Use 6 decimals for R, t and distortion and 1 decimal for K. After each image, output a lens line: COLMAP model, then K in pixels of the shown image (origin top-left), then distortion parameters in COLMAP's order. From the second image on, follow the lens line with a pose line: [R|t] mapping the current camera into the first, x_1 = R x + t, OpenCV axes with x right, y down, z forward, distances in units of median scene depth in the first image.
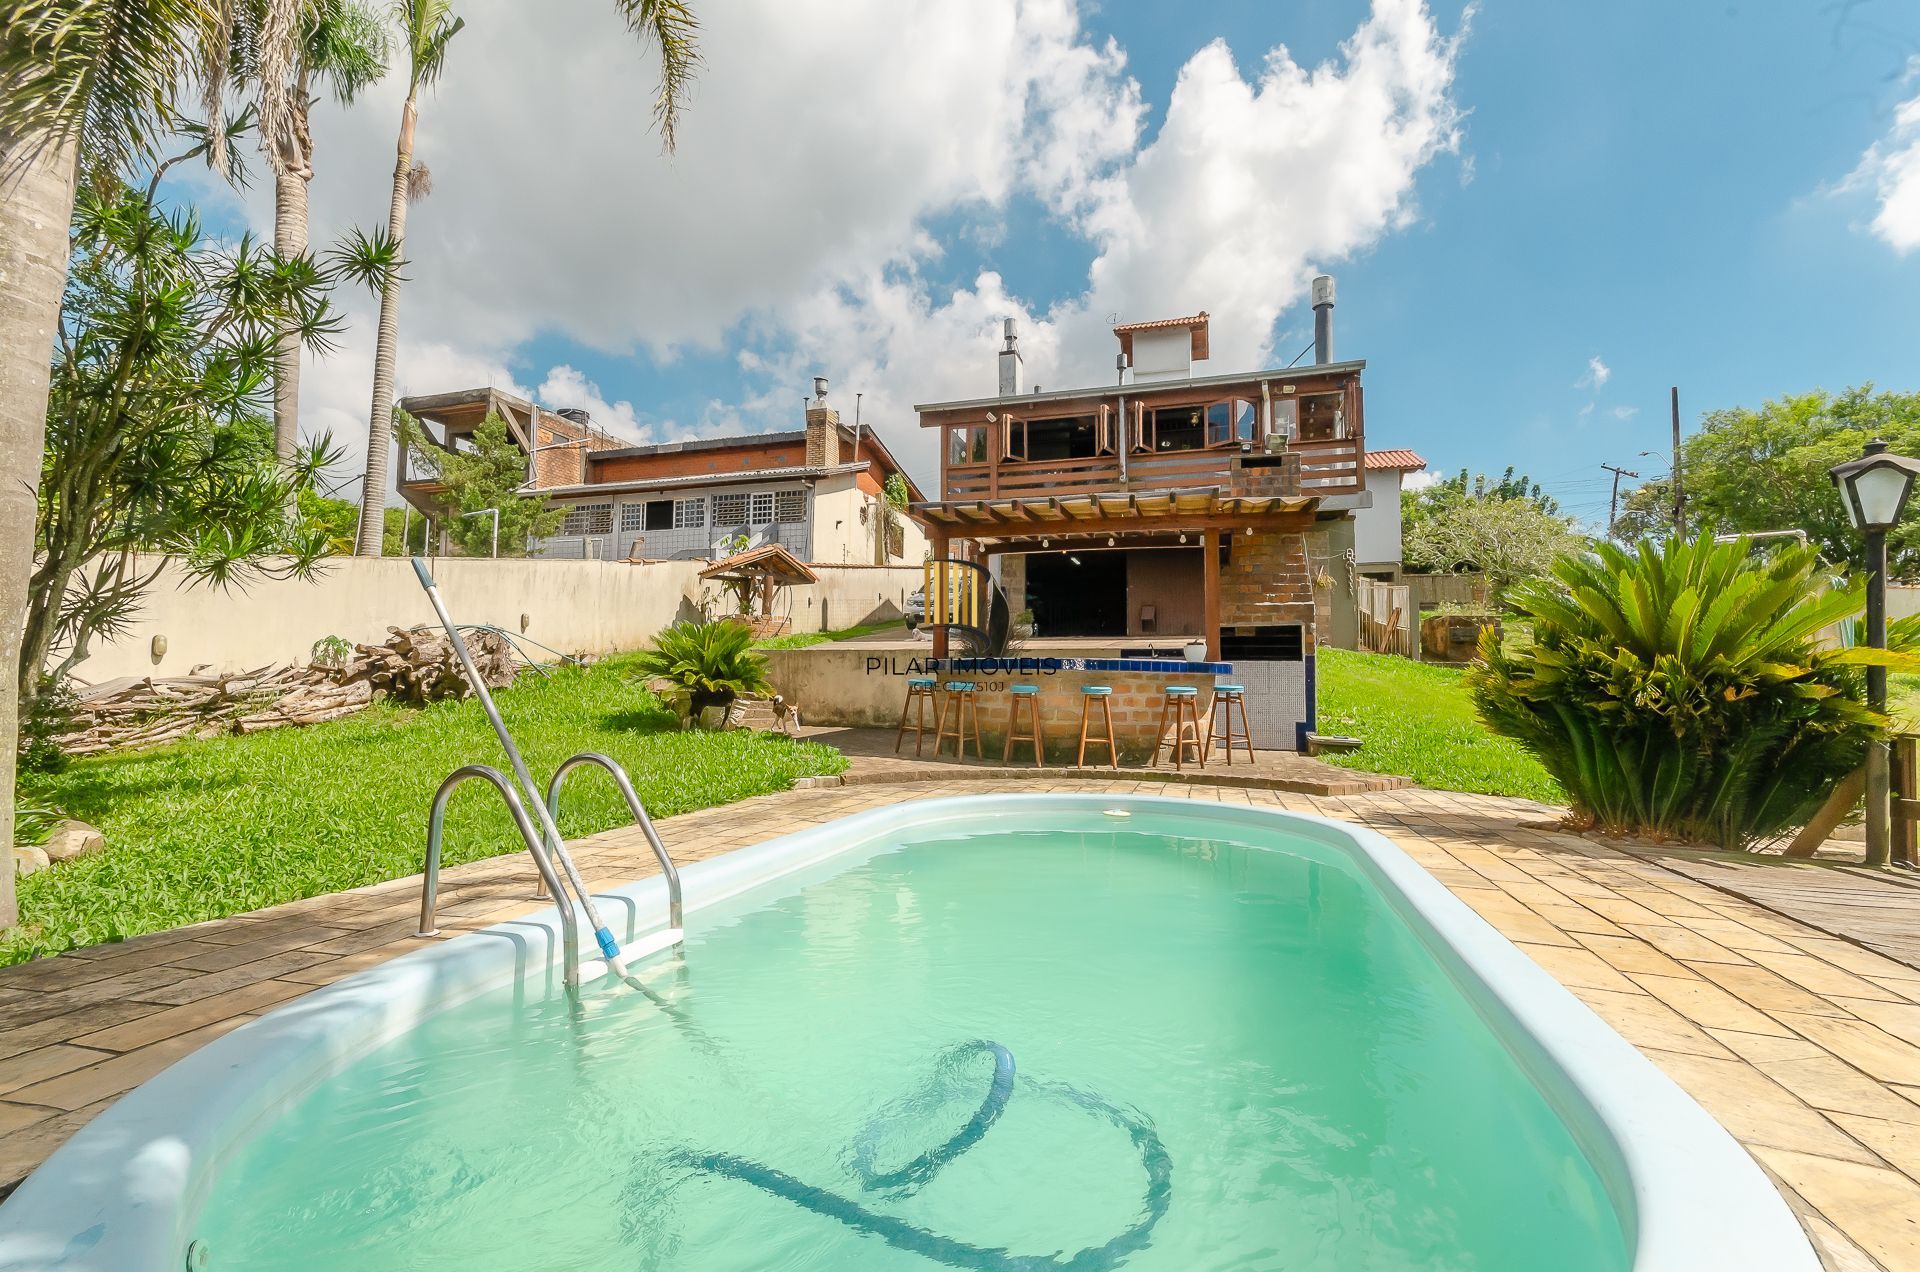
lens RADIAL K [[826.7, 0, 953.5], [0, 826.7, 633.4], [0, 0, 1]] dist [-0.001558, 0.000754]
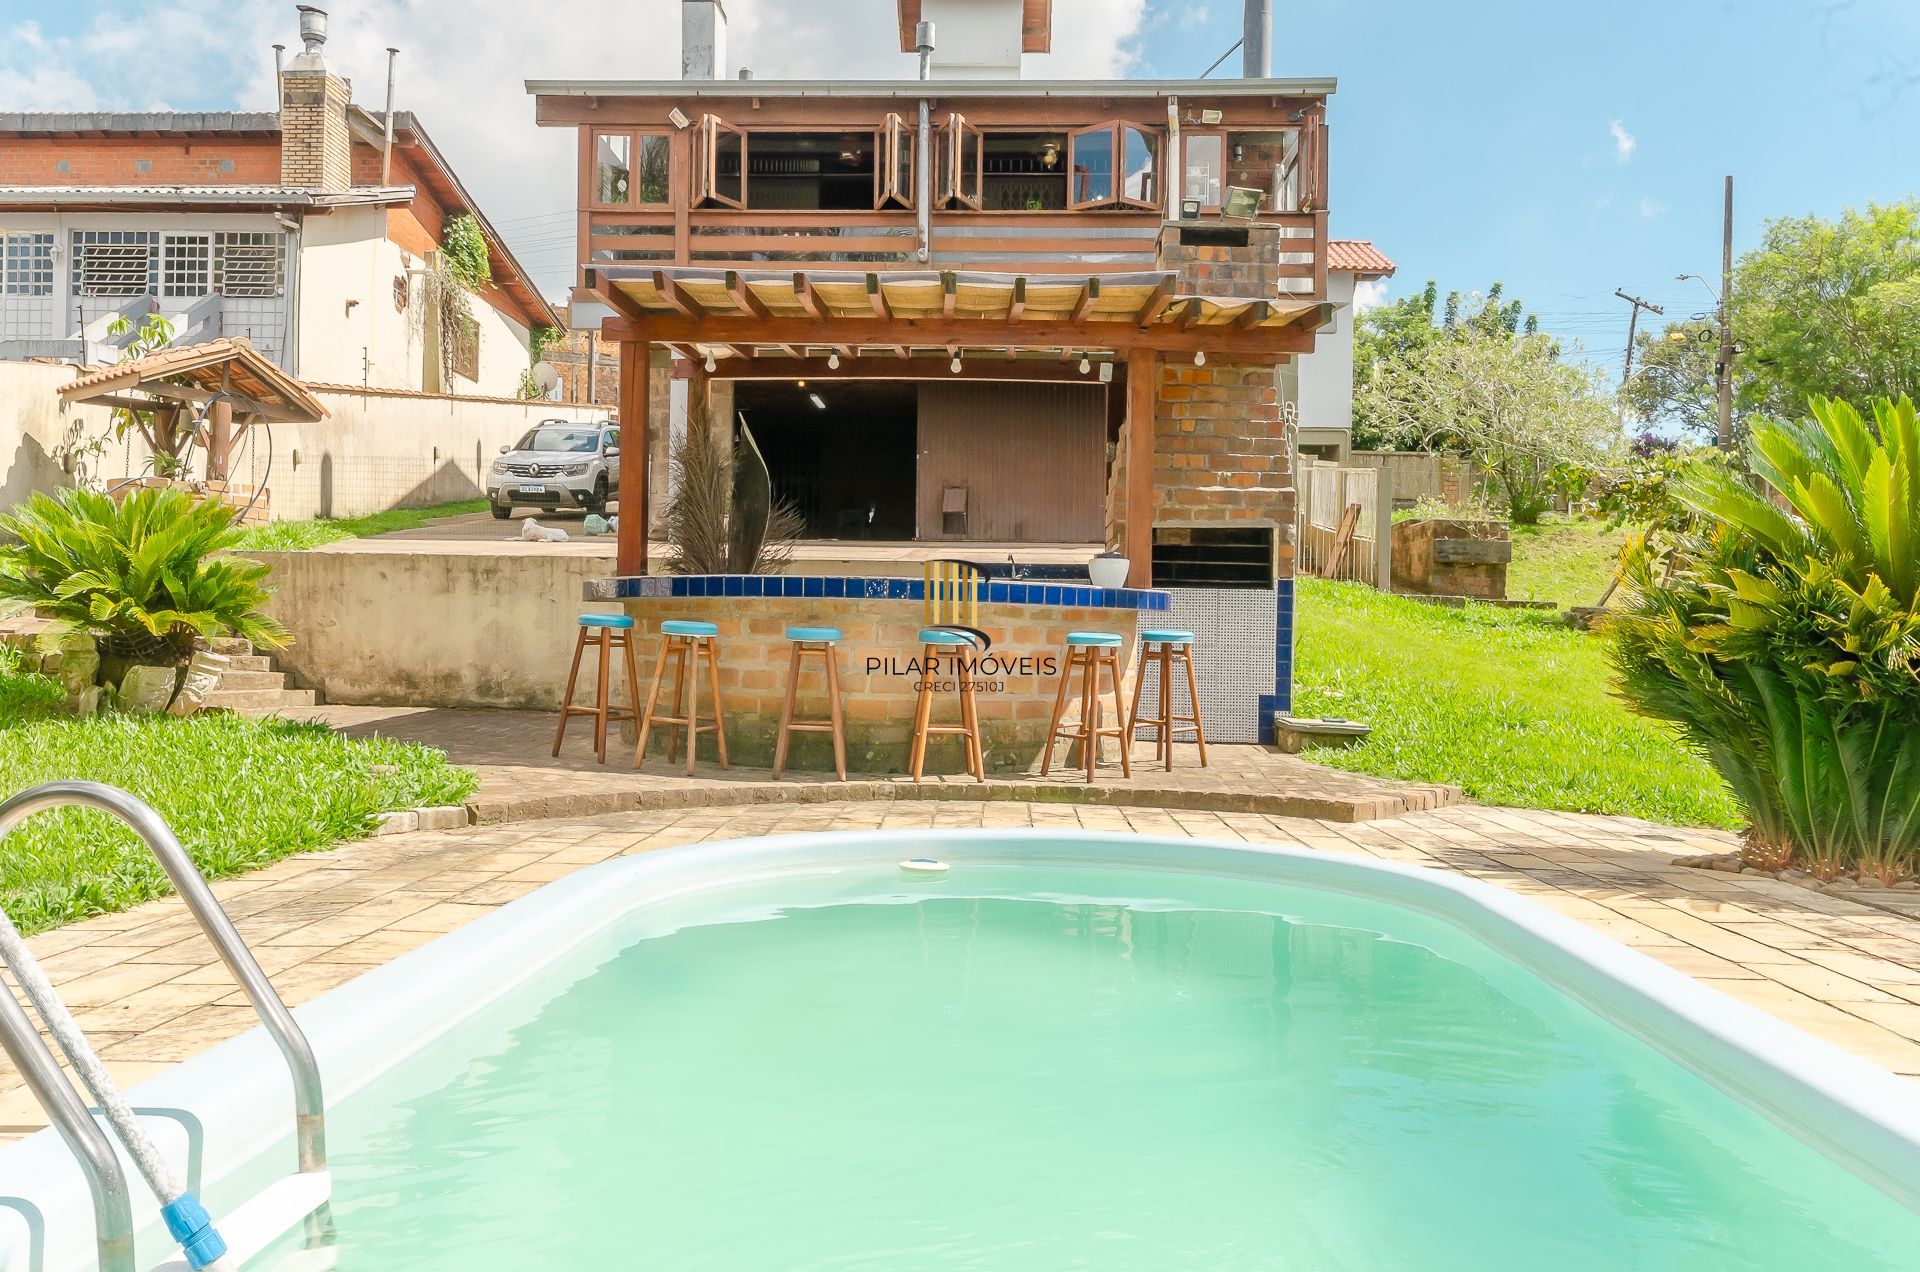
lens RADIAL K [[1489.6, 0, 960.0], [0, 1489.6, 636.0], [0, 0, 1]] dist [-0.004016, 0.001742]
pose [[0.965879, 0.006623, 0.258908, -0.045741], [-0.024257, 0.997592, 0.064977, 0.002494], [-0.257854, -0.069040, 0.963714, 0.035808]]
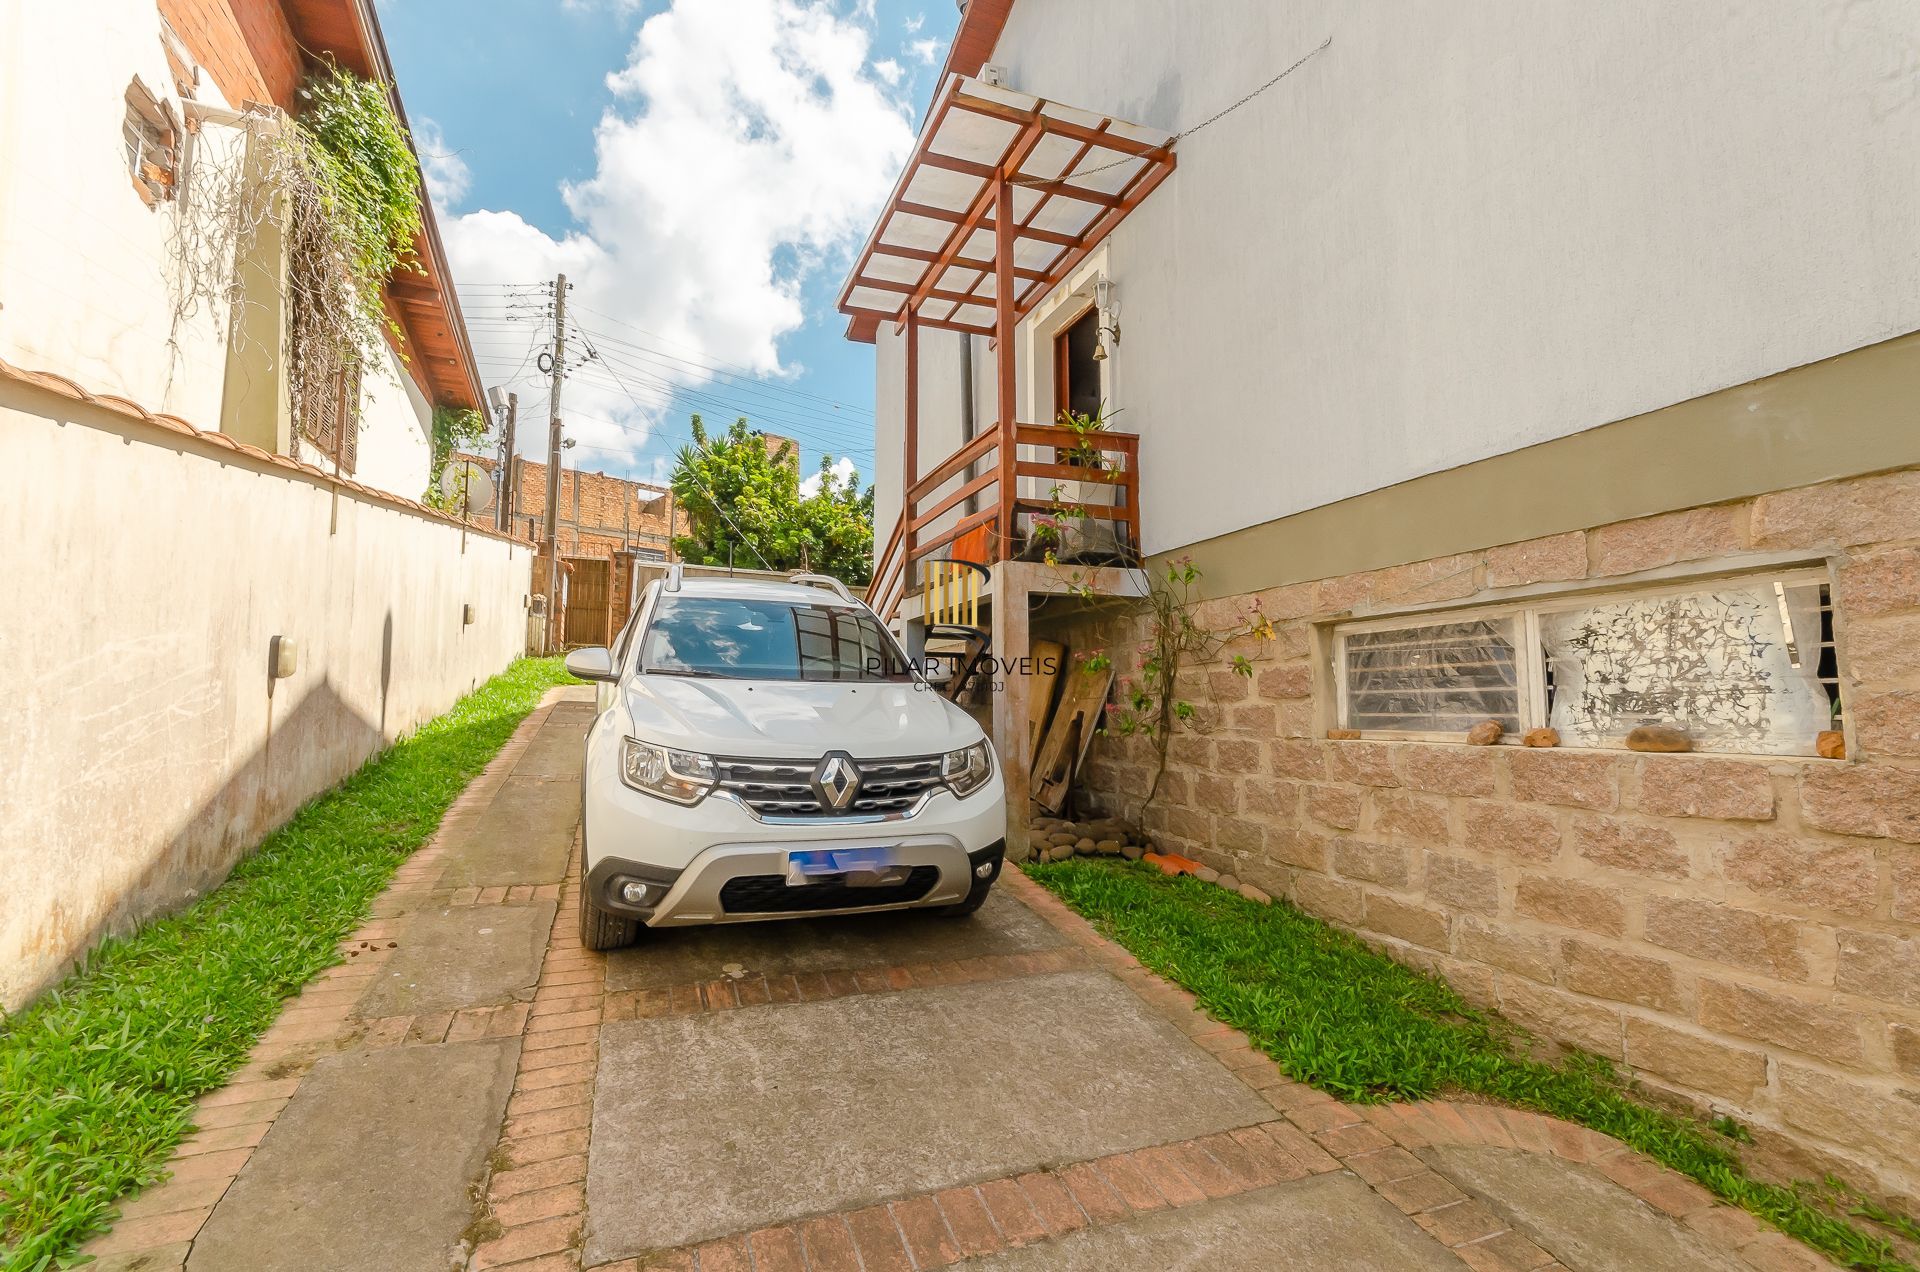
lens RADIAL K [[826.7, 0, 953.5], [0, 826.7, 633.4], [0, 0, 1]] dist [-0.001558, 0.000754]
pose [[0.771401, 0.056001, 0.633881, -0.333308], [-0.039600, 0.998414, -0.040015, -0.179684], [-0.635116, 0.005766, 0.772395, 3.029259]]
